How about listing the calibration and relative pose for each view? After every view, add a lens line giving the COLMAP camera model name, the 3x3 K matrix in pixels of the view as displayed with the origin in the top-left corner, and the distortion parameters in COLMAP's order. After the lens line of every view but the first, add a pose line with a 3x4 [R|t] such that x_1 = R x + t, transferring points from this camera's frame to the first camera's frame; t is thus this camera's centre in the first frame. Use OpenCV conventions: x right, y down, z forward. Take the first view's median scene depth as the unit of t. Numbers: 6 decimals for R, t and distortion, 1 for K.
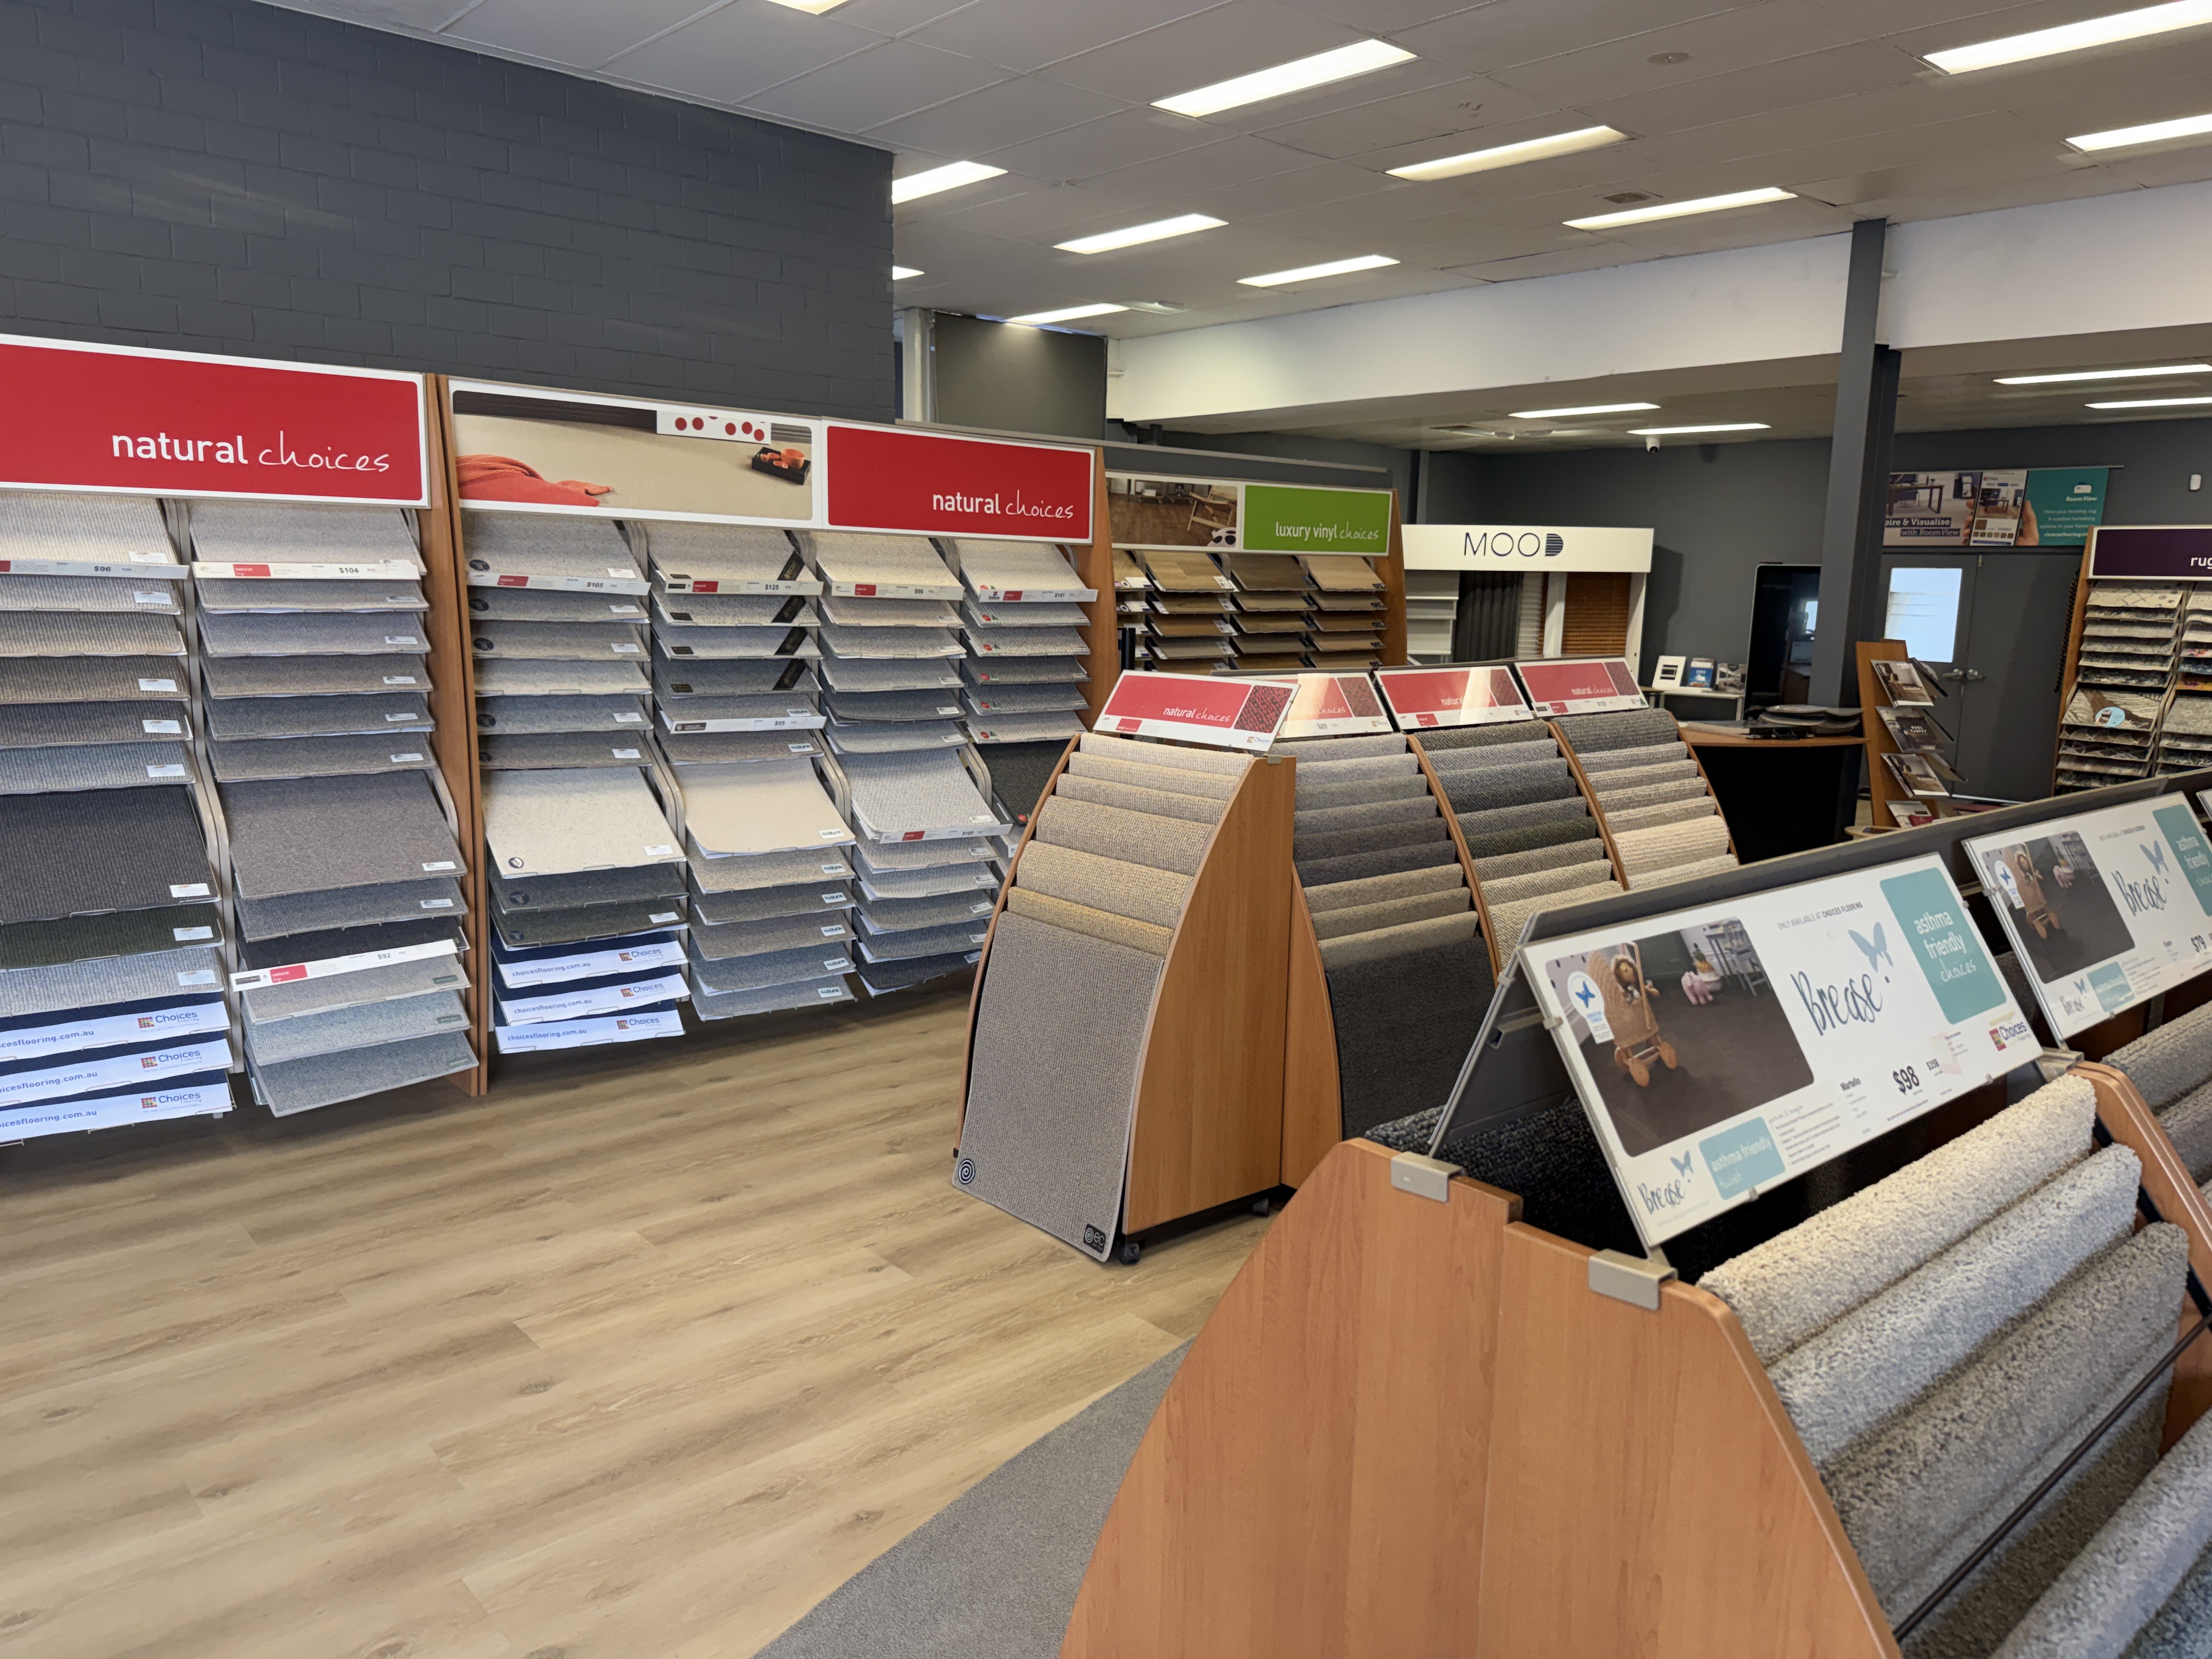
lens RADIAL K [[1547.7, 0, 1106.0], [0, 1547.7, 829.5], [0, 0, 1]] dist [0.054248, -0.067489]
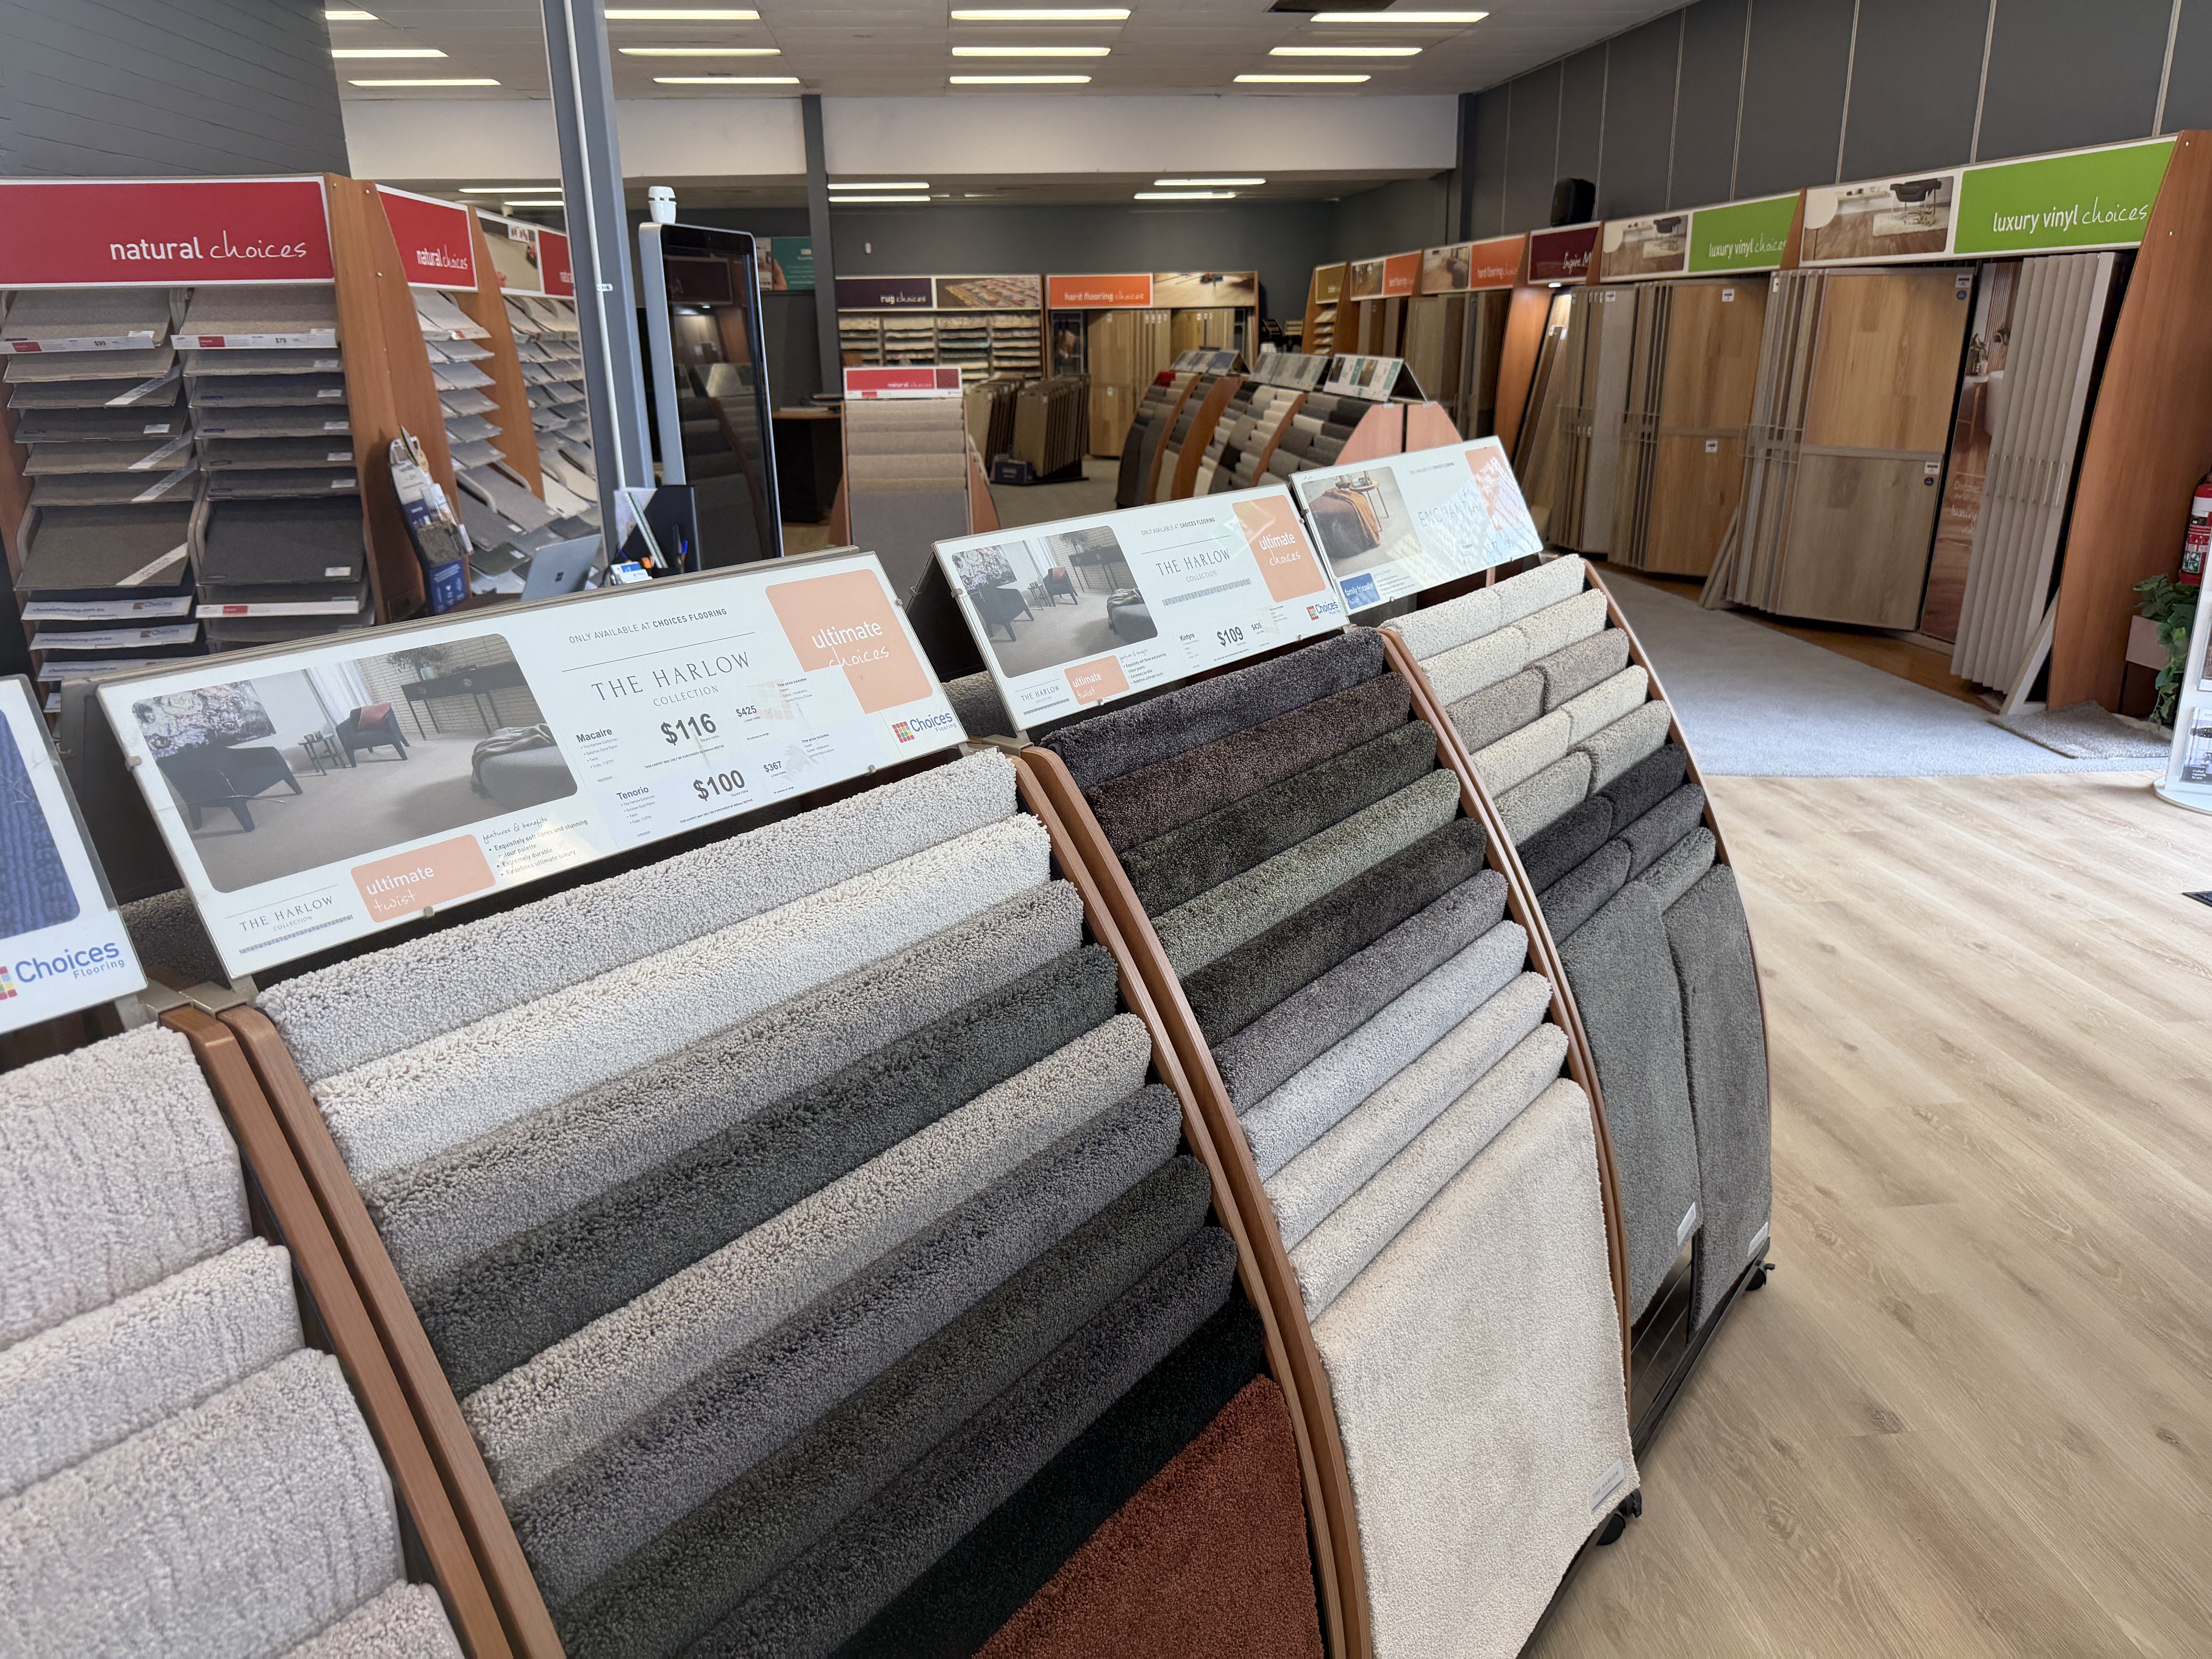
lens RADIAL K [[1580.2, 0, 1106.0], [0, 1580.2, 829.5], [0, 0, 1]] dist [0.029982, -0.079040]
pose [[0.585308, -0.277355, 0.761898, -0.580504], [0.158665, 0.960687, 0.227830, 0.021895], [-0.795135, -0.012464, 0.606304, -0.200328]]
